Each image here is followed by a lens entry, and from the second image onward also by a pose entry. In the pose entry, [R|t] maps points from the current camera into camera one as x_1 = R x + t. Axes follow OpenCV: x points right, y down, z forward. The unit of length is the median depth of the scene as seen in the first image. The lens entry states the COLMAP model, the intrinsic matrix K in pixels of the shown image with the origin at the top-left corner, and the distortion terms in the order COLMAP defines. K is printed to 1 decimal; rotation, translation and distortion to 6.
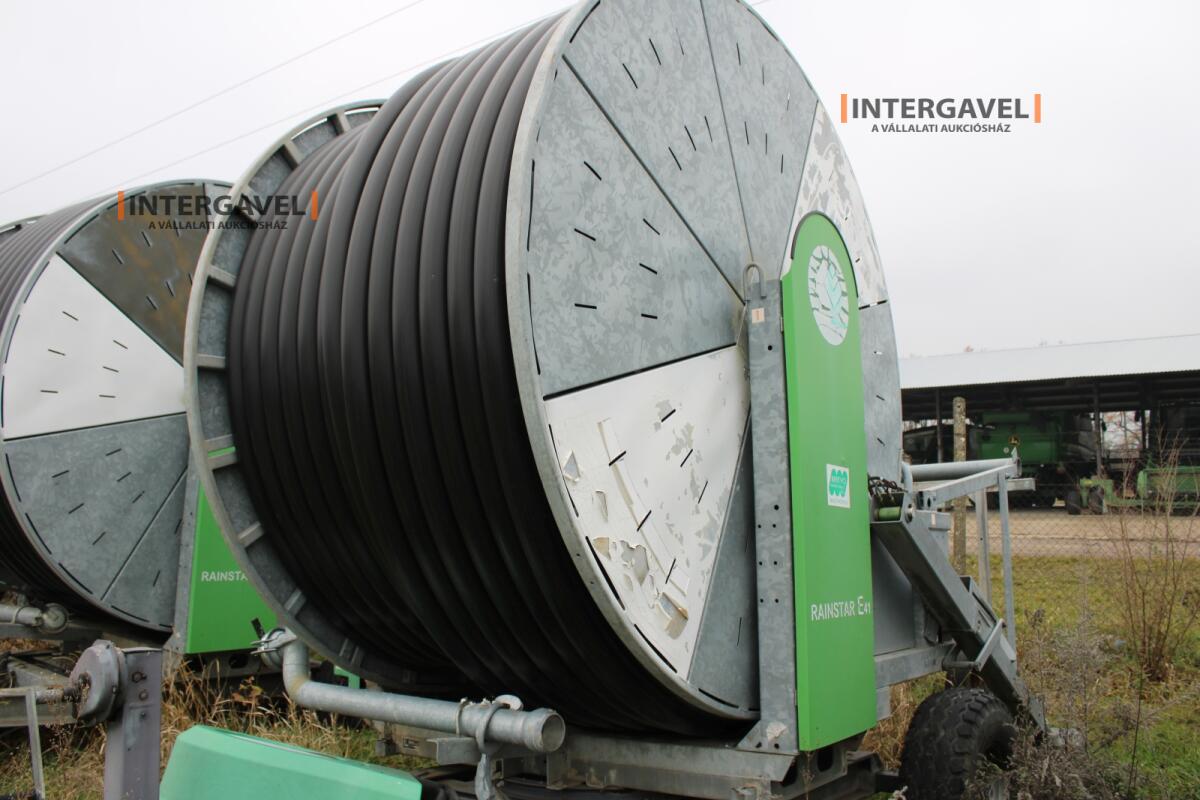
lens RADIAL K [[1011.4, 0, 595.0], [0, 1011.4, 403.1], [0, 0, 1]] dist [-0.164392, 0.149162]
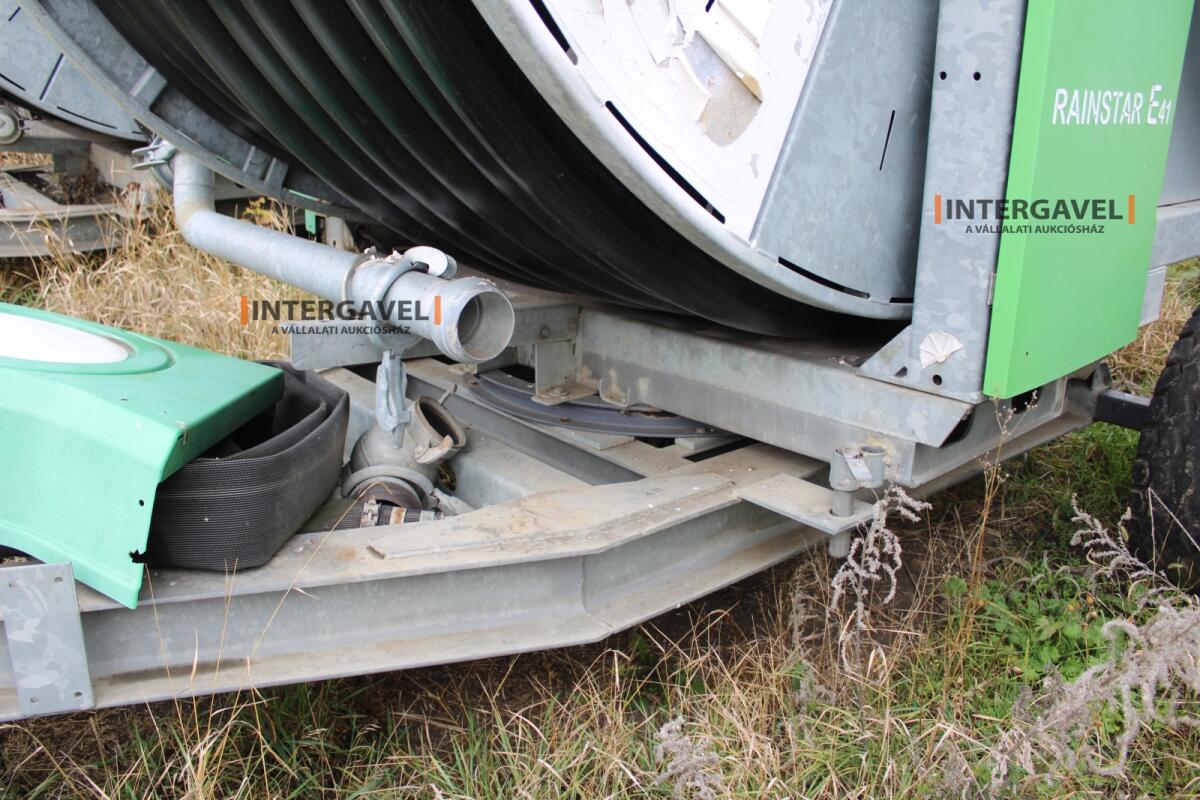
lens RADIAL K [[1011.4, 0, 595.0], [0, 1011.4, 403.1], [0, 0, 1]] dist [-0.164392, 0.149162]
pose [[0.983472, 0.073062, -0.165662, 0.086965], [0.009766, 0.892229, 0.451478, 0.116087], [0.180795, -0.445634, 0.876769, 0.467060]]
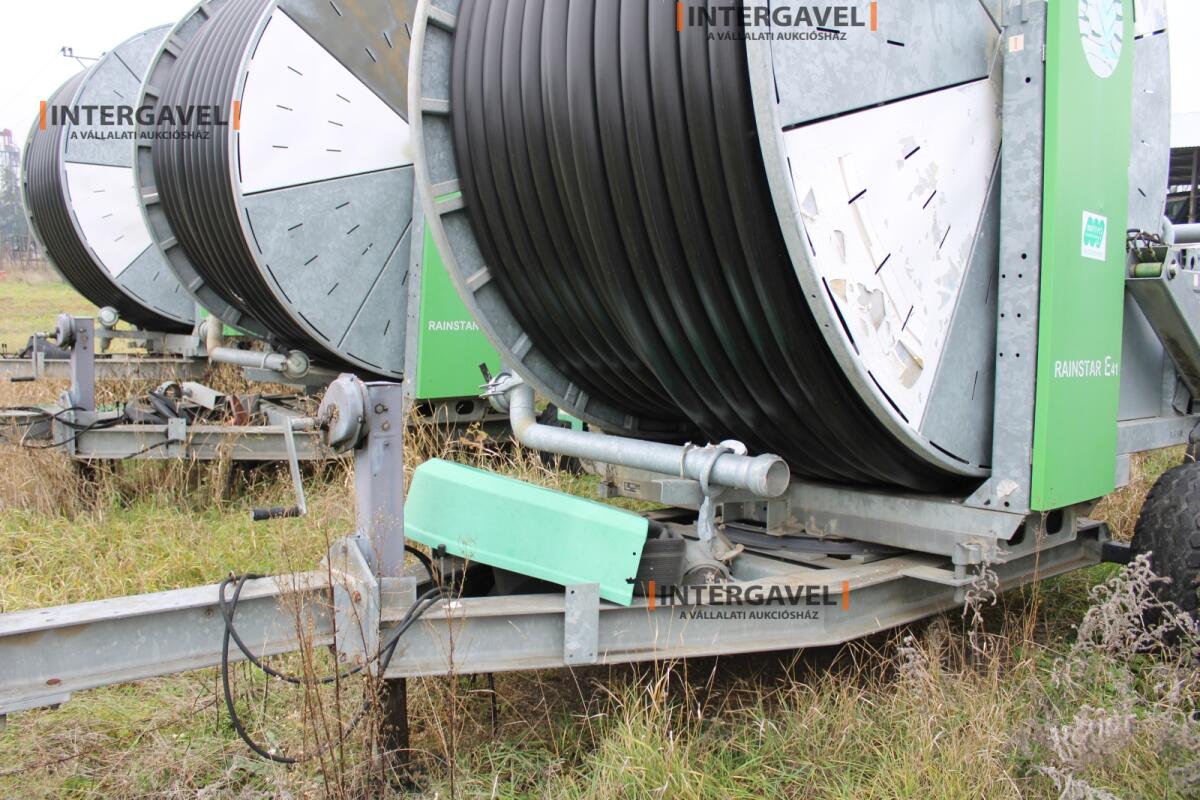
lens RADIAL K [[1011.5, 0, 593.1], [0, 1011.5, 405.6], [0, 0, 1]] dist [-0.160565, 0.147215]
pose [[0.978351, 0.038654, -0.203312, -0.018143], [0.009783, 0.972666, 0.232005, 0.021089], [0.206722, -0.228971, 0.951230, 0.015166]]
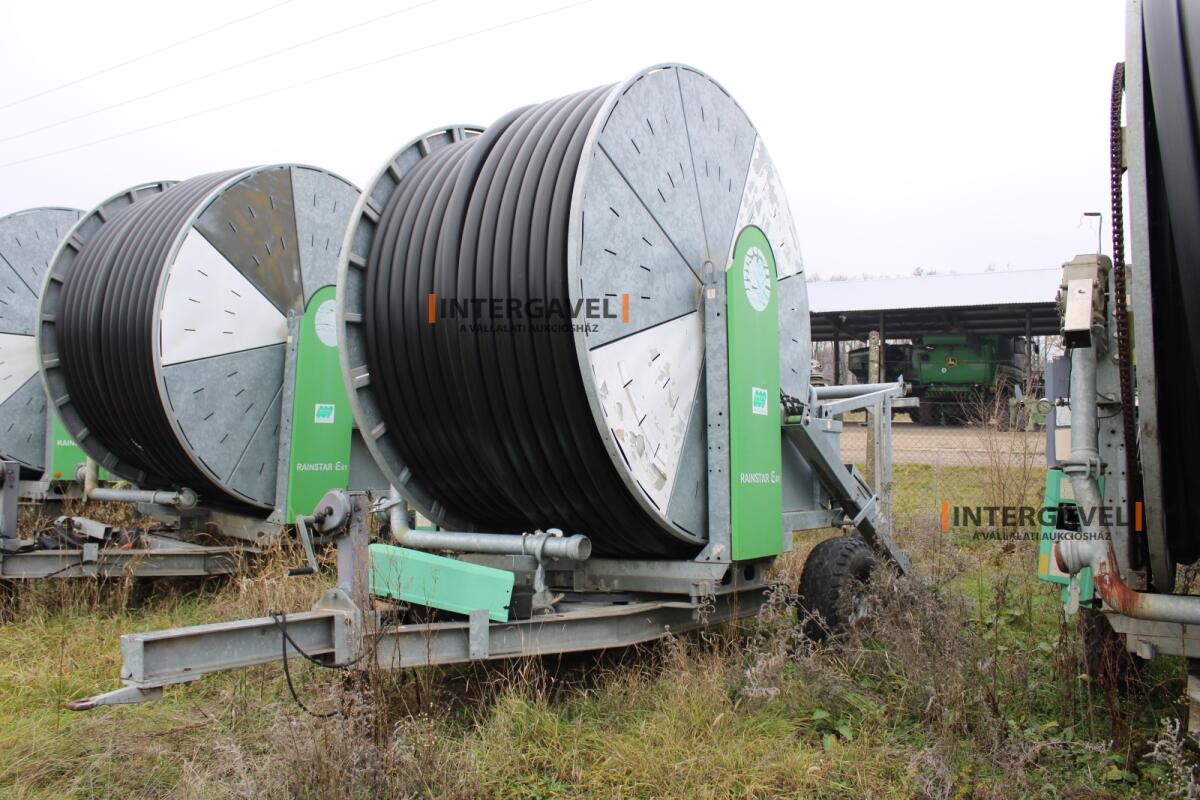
lens RADIAL K [[1018.3, 0, 602.3], [0, 1018.3, 409.3], [0, 0, 1]] dist [-0.161648, 0.165975]
pose [[0.998511, 0.005221, 0.054295, -0.091466], [-0.010139, 0.995827, 0.090695, -0.046506], [-0.053595, -0.091110, 0.994398, -0.572700]]
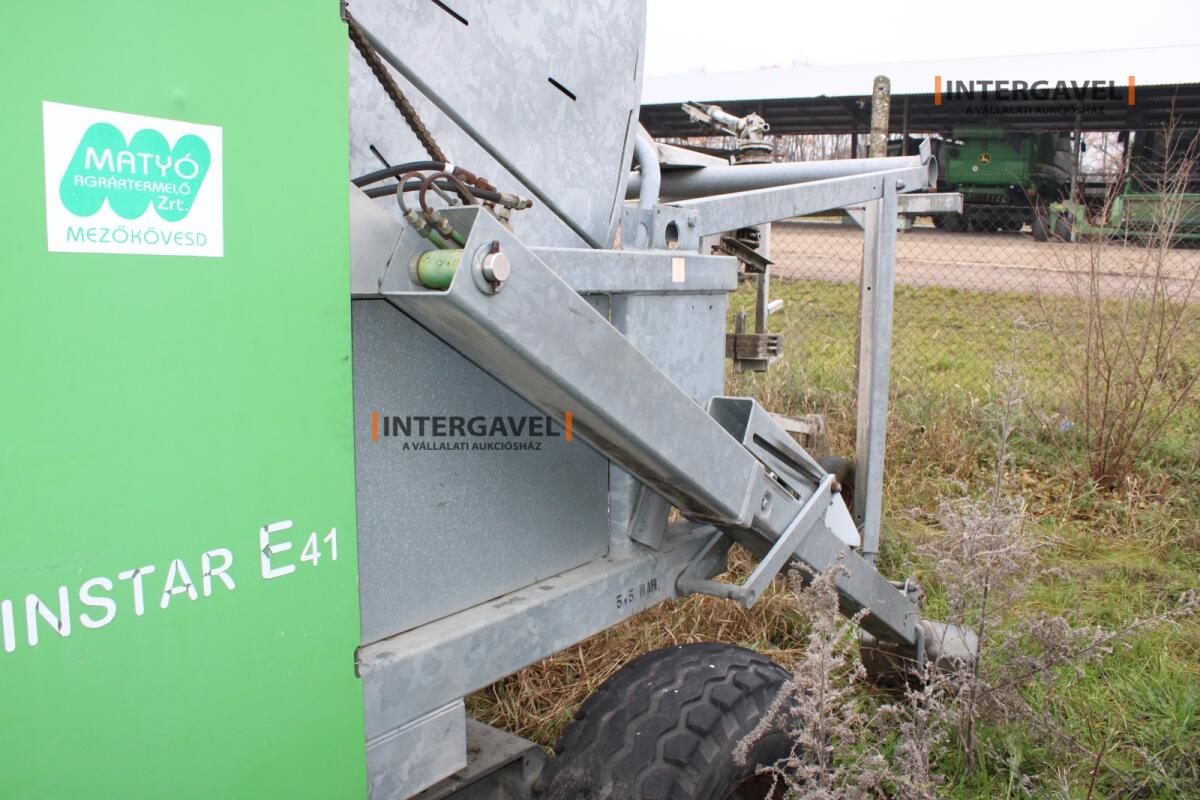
lens RADIAL K [[1011.4, 0, 595.0], [0, 1011.4, 403.1], [0, 0, 1]] dist [-0.164392, 0.149162]
pose [[0.999495, 0.007498, 0.030884, 0.358919], [-0.015864, 0.959759, 0.280376, 0.060141], [-0.027539, -0.280724, 0.959393, 0.682879]]
